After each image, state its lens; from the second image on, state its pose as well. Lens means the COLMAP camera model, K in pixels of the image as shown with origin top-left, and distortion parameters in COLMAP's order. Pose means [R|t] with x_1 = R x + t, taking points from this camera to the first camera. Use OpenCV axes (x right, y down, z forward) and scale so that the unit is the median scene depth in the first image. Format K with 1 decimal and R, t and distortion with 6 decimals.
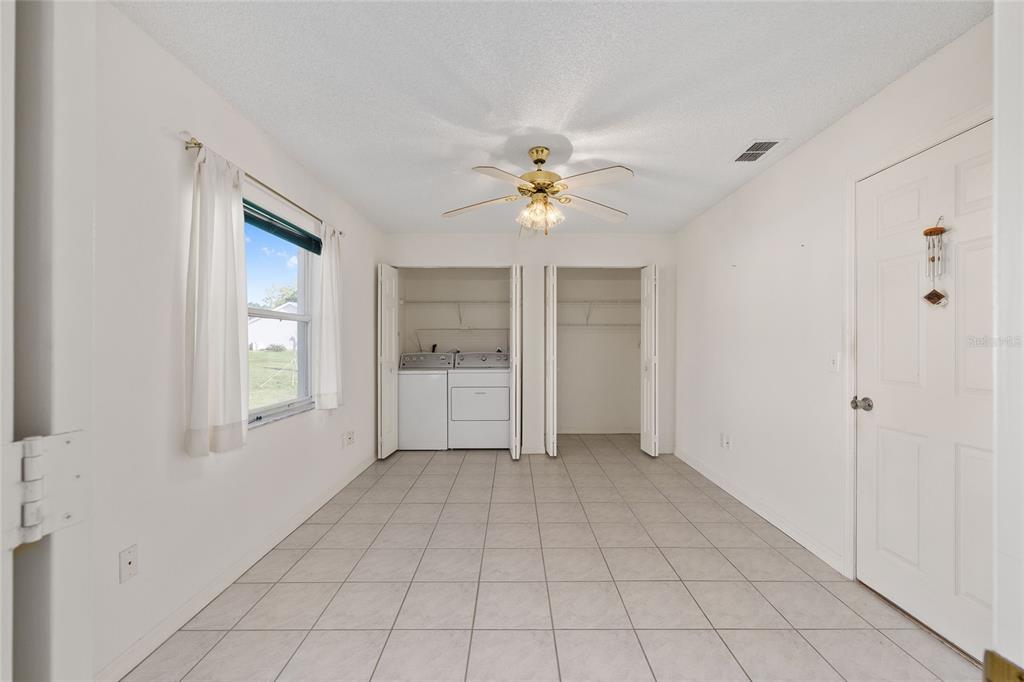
lens RADIAL K [[413.8, 0, 511.3], [0, 413.8, 342.7], [0, 0, 1]] dist [-0.001476, 0.000351]
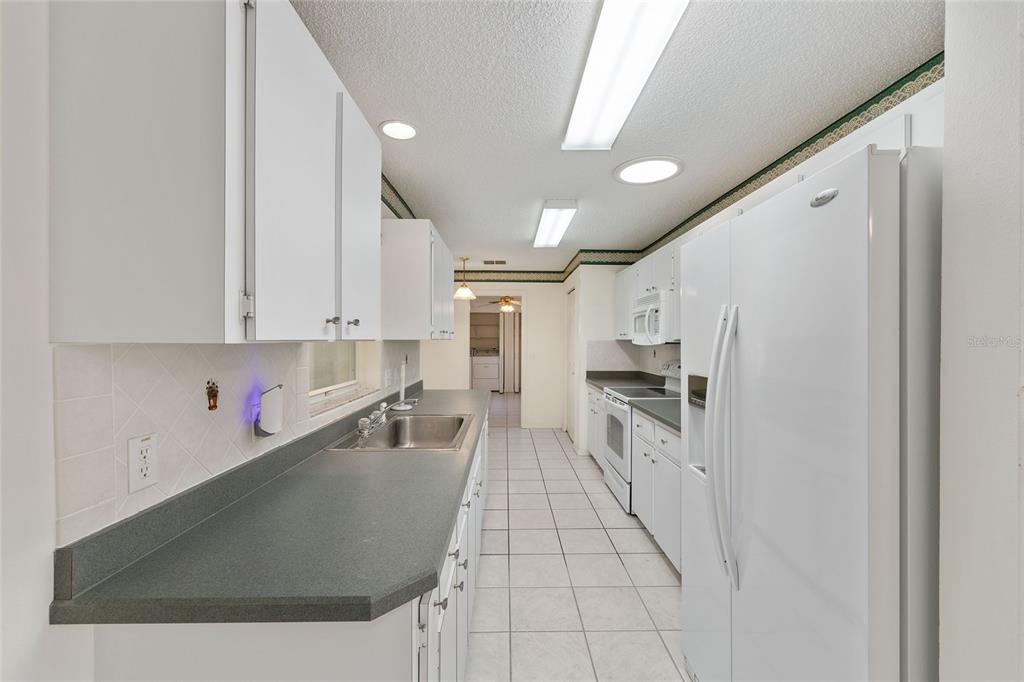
lens RADIAL K [[413.8, 0, 511.3], [0, 413.8, 342.7], [0, 0, 1]] dist [-0.001476, 0.000351]
pose [[0.999780, 0.003885, 0.020600, 0.016768], [-0.004112, 0.999931, 0.011011, -0.039190], [-0.020556, -0.011093, 0.999727, -1.349852]]
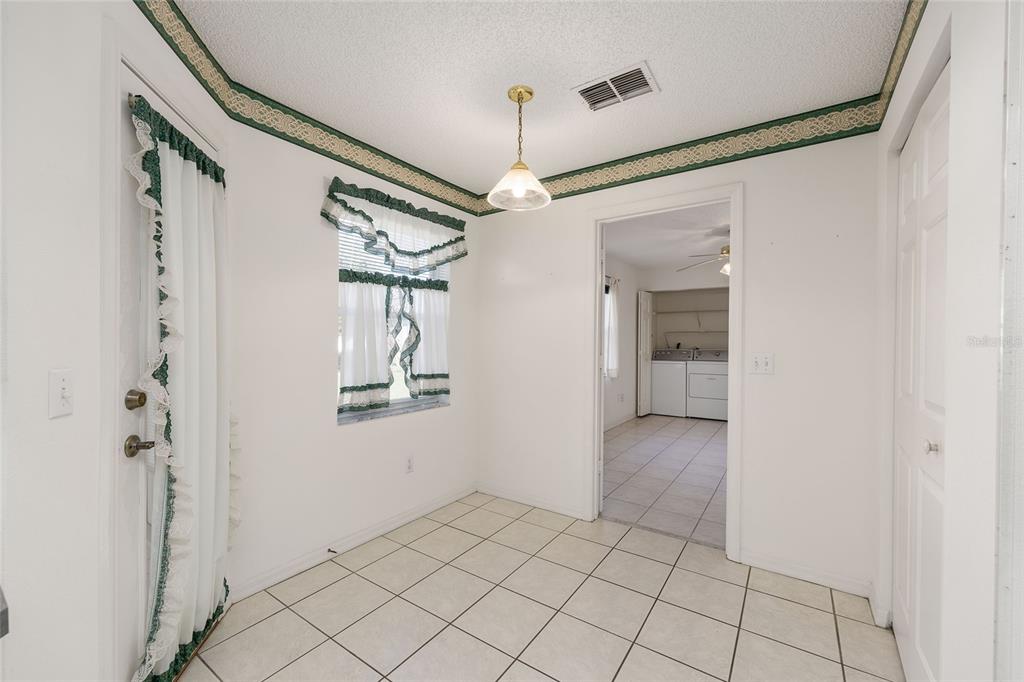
lens RADIAL K [[413.8, 0, 511.3], [0, 413.8, 342.7], [0, 0, 1]] dist [-0.001476, 0.000351]
pose [[0.826821, 0.007084, -0.562420, 0.148603], [-0.005111, 0.999974, 0.005081, -0.001760], [0.562442, -0.001326, 0.826836, -0.519890]]
